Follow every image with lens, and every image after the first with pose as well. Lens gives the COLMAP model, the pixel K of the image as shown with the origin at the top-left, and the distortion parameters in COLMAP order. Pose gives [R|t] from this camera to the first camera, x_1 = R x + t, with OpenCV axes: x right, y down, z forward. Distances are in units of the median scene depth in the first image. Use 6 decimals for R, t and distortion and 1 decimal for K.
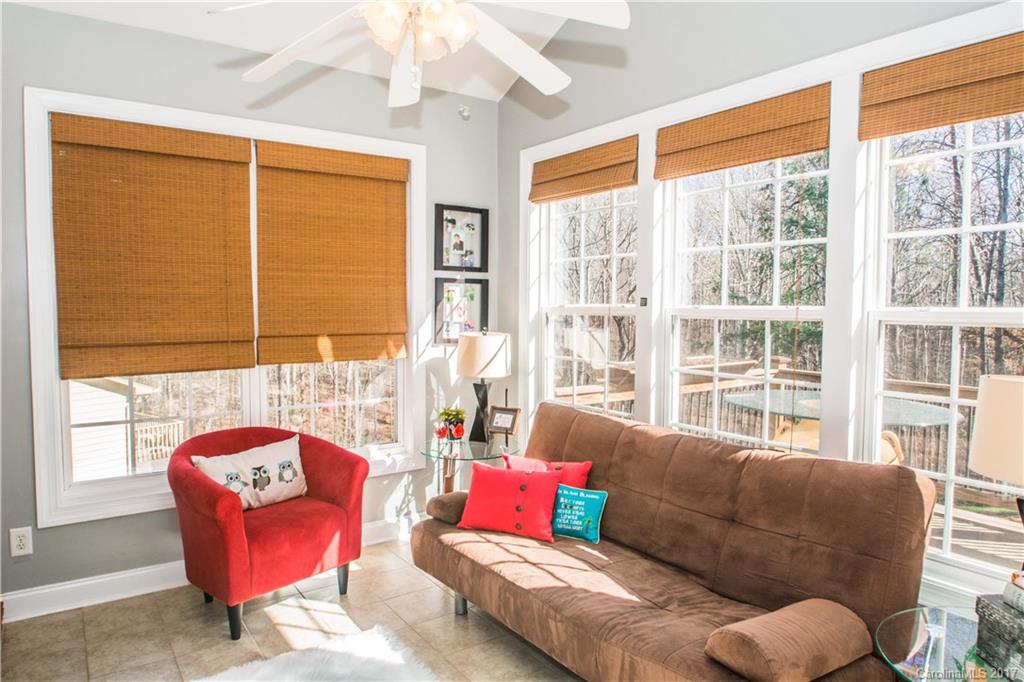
lens RADIAL K [[647.5, 0, 510.0], [0, 647.5, 340.7], [0, 0, 1]] dist [-0.022576, -0.002387]
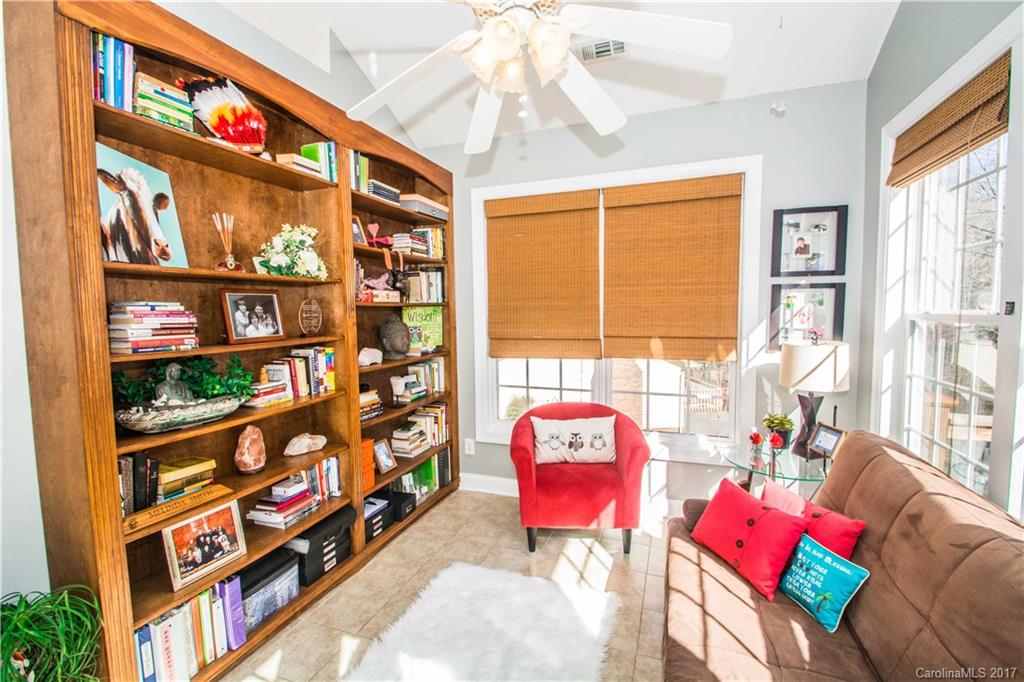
lens RADIAL K [[446.0, 0, 510.7], [0, 446.0, 340.5], [0, 0, 1]] dist [0.004253, -0.000268]
pose [[0.577796, 0.047320, -0.814808, 0.228979], [-0.033271, 0.998854, 0.034416, -0.021259], [0.815503, 0.007224, 0.578708, 0.276501]]
